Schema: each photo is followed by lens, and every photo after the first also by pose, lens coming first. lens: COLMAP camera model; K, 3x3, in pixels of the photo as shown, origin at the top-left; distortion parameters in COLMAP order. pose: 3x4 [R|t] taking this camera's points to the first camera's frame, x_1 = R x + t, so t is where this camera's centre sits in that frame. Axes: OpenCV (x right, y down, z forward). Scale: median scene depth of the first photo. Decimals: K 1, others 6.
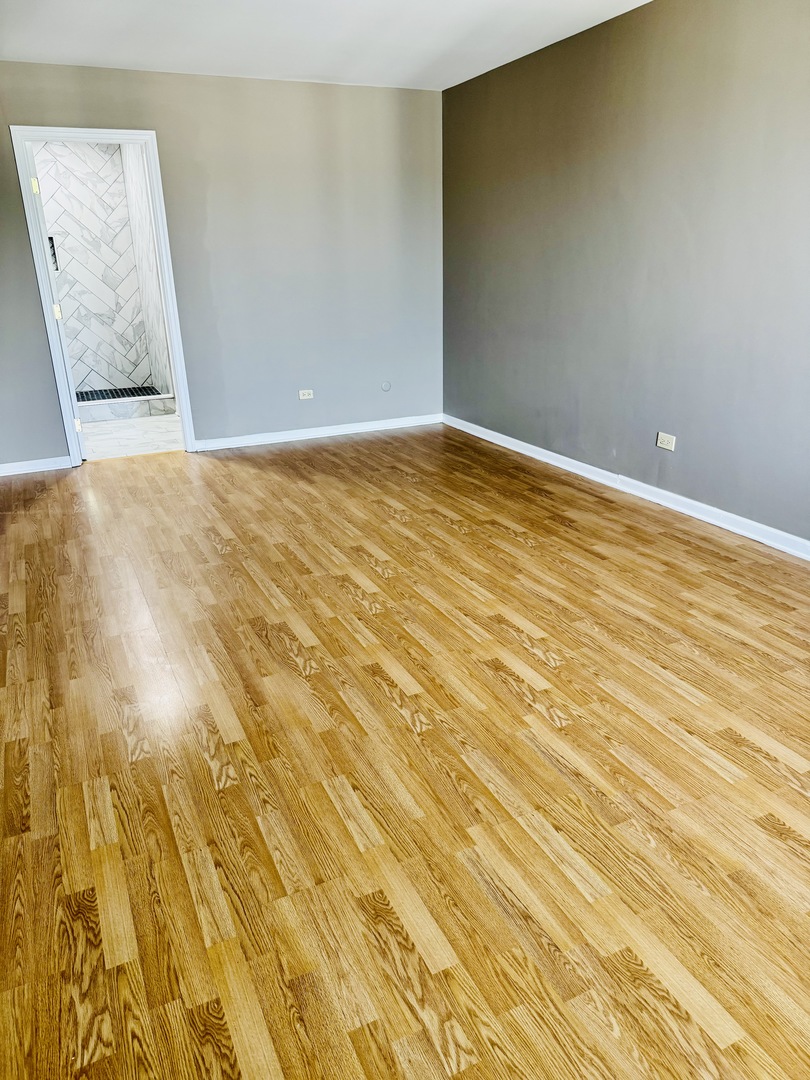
lens RADIAL K [[764.1, 0, 406.3], [0, 764.1, 540.1], [0, 0, 1]] dist [0.031489, -0.046573]
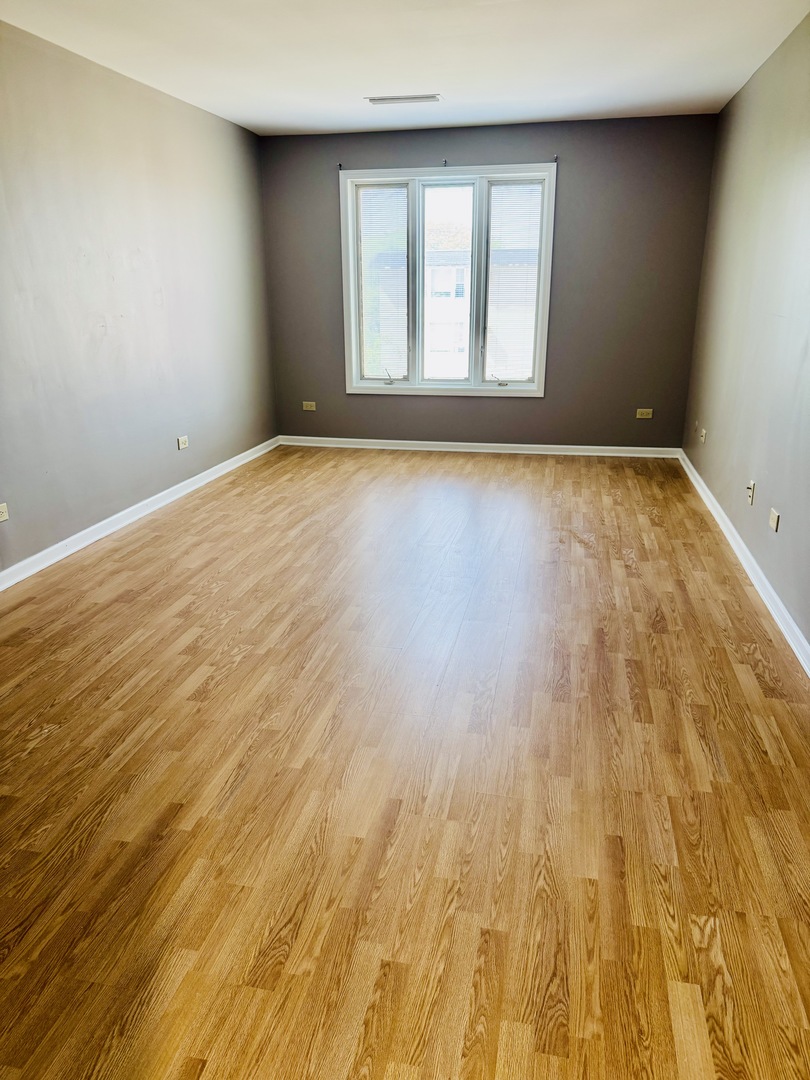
lens RADIAL K [[764.1, 0, 404.9], [0, 764.1, 540.0], [0, 0, 1]] dist [0.031489, -0.046573]
pose [[-0.799217, -0.163255, 0.578446, -0.554859], [0.227031, 0.809107, 0.542036, -0.493138], [-0.556514, 0.564530, -0.609588, 1.365527]]
